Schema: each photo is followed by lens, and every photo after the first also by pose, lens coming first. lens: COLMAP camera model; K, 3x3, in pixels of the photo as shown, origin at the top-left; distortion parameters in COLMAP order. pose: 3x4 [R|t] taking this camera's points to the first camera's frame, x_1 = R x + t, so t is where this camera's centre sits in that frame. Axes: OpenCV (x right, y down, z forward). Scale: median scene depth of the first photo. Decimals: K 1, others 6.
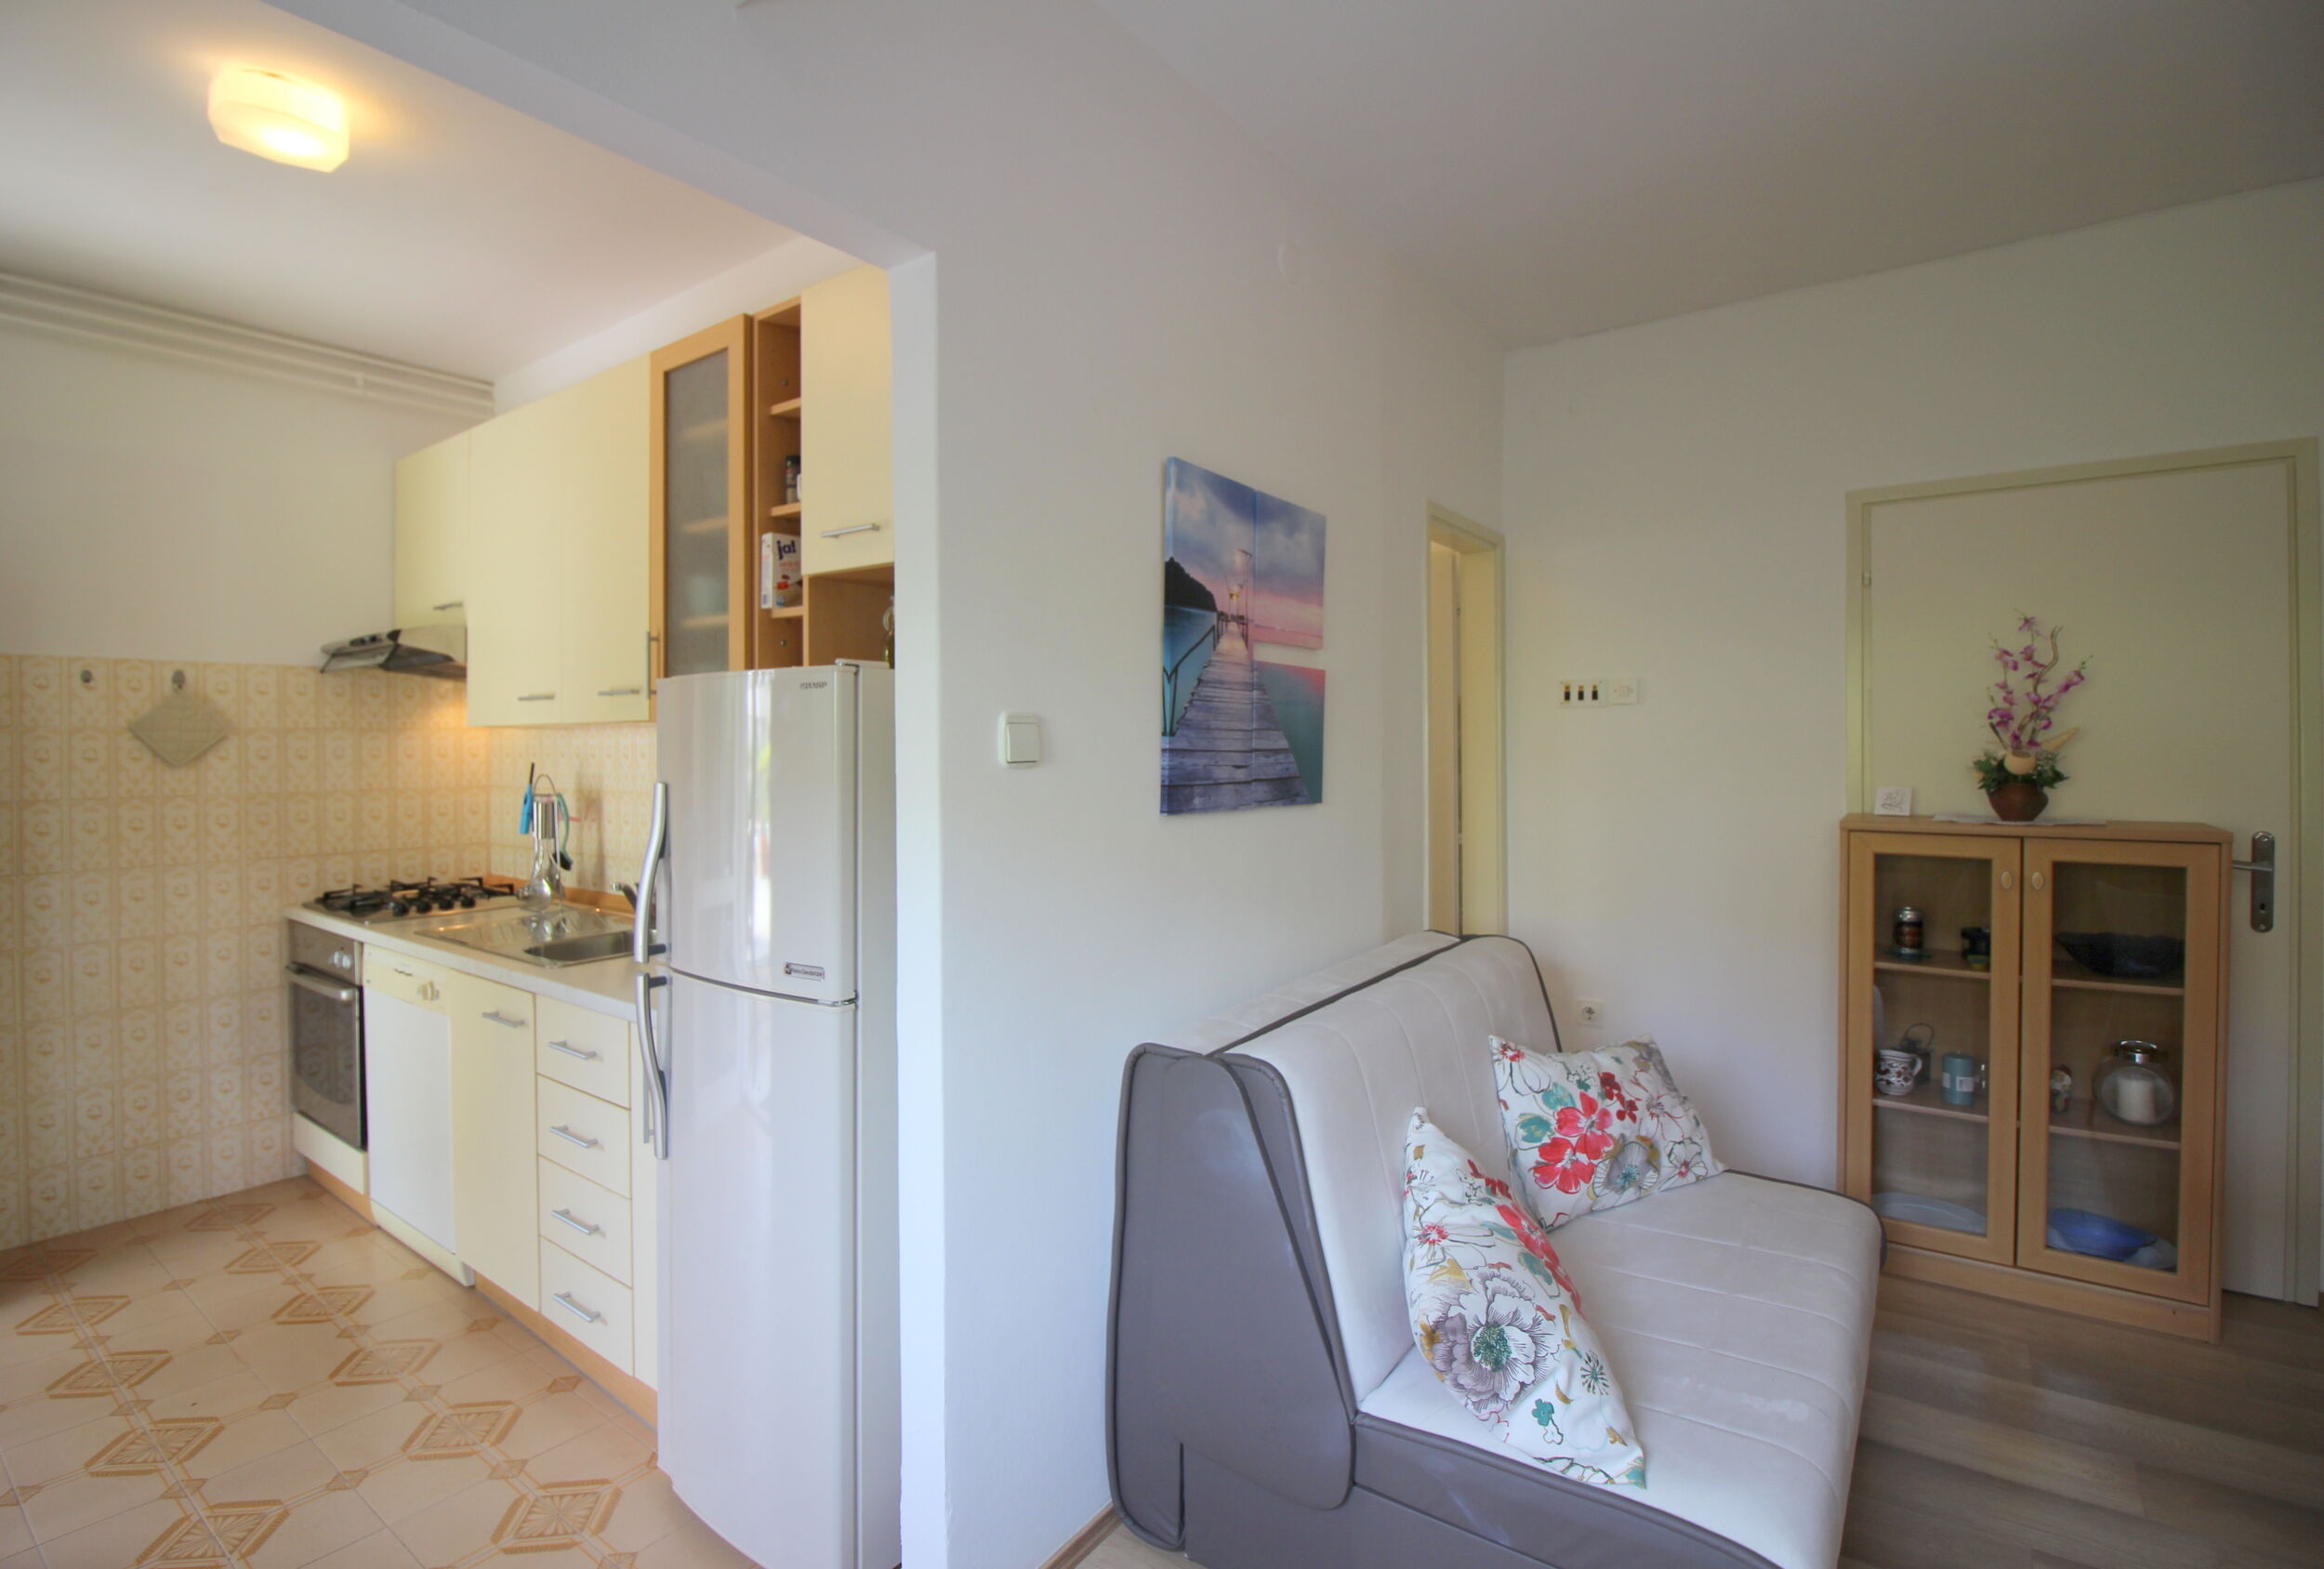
lens RADIAL K [[1100.8, 0, 1227.8], [0, 1100.8, 726.3], [0, 0, 1]] dist [-0.020424, -0.001509]
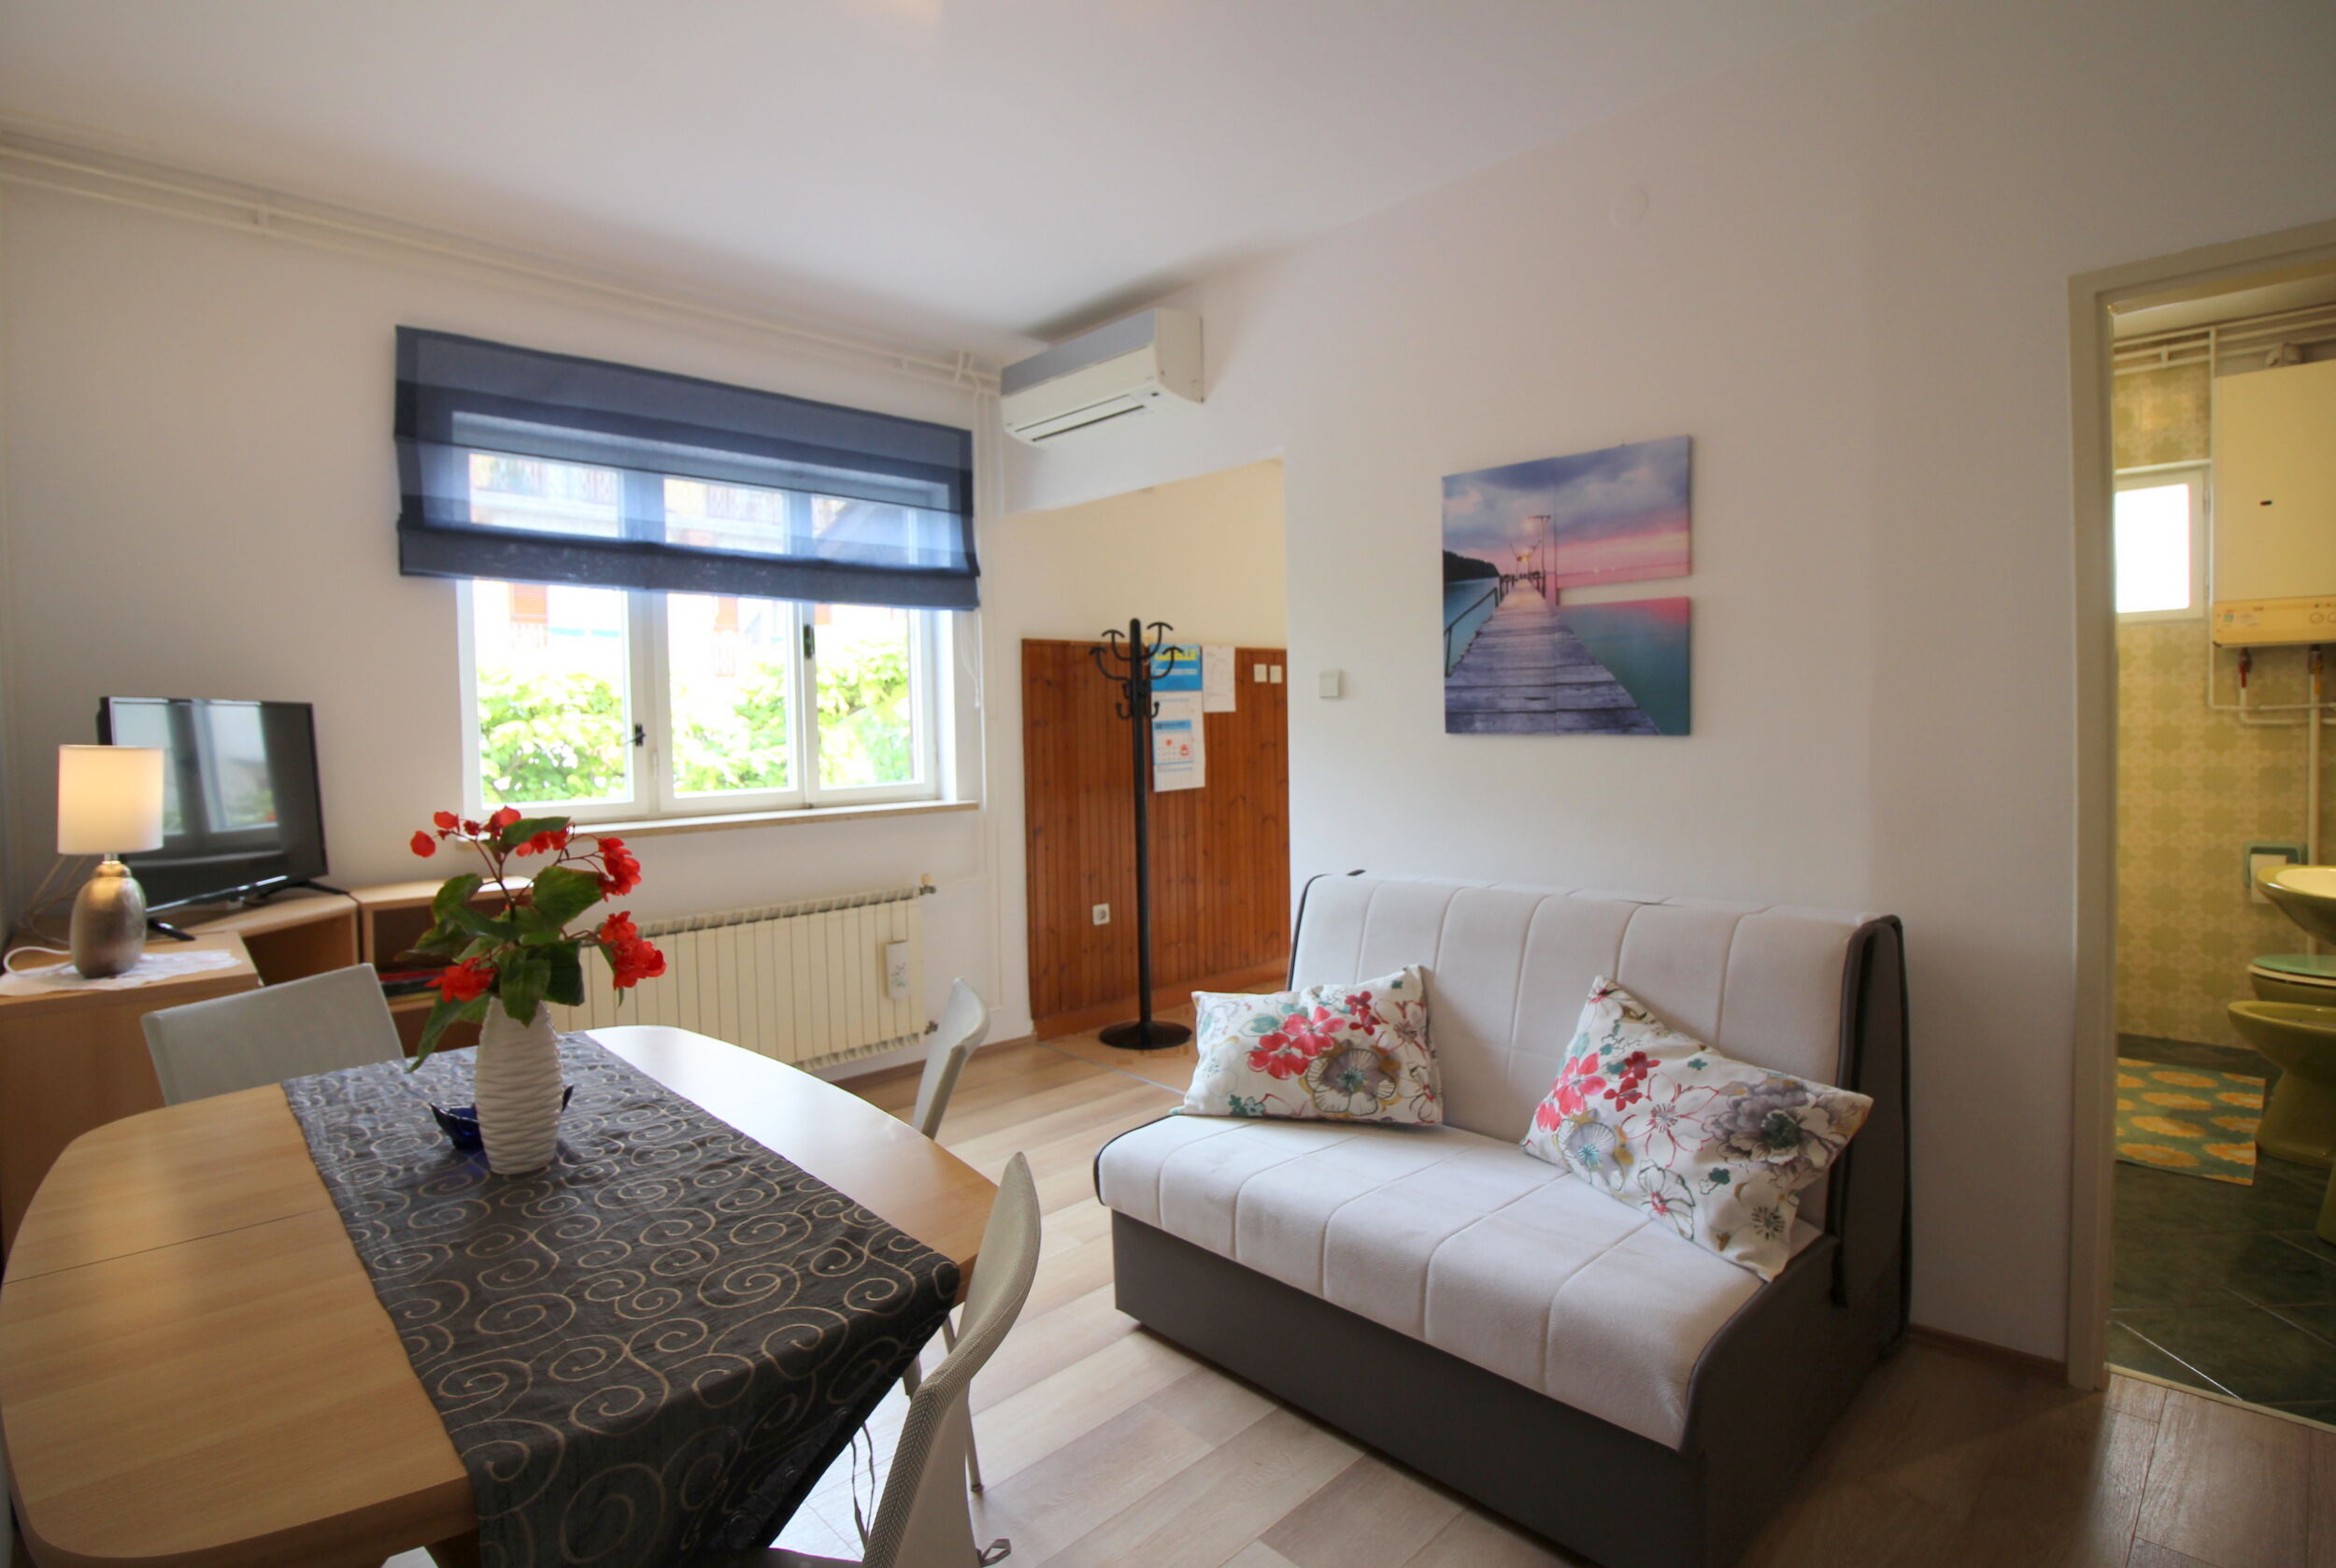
lens RADIAL K [[1106.6, 0, 1172.4], [0, 1106.6, 788.1], [0, 0, 1]] dist [-0.020424, -0.001509]
pose [[-0.194801, 0.052586, -0.979432, 1.252781], [0.021274, 0.998553, 0.049381, 0.065215], [0.980612, -0.011217, -0.195638, 0.830685]]
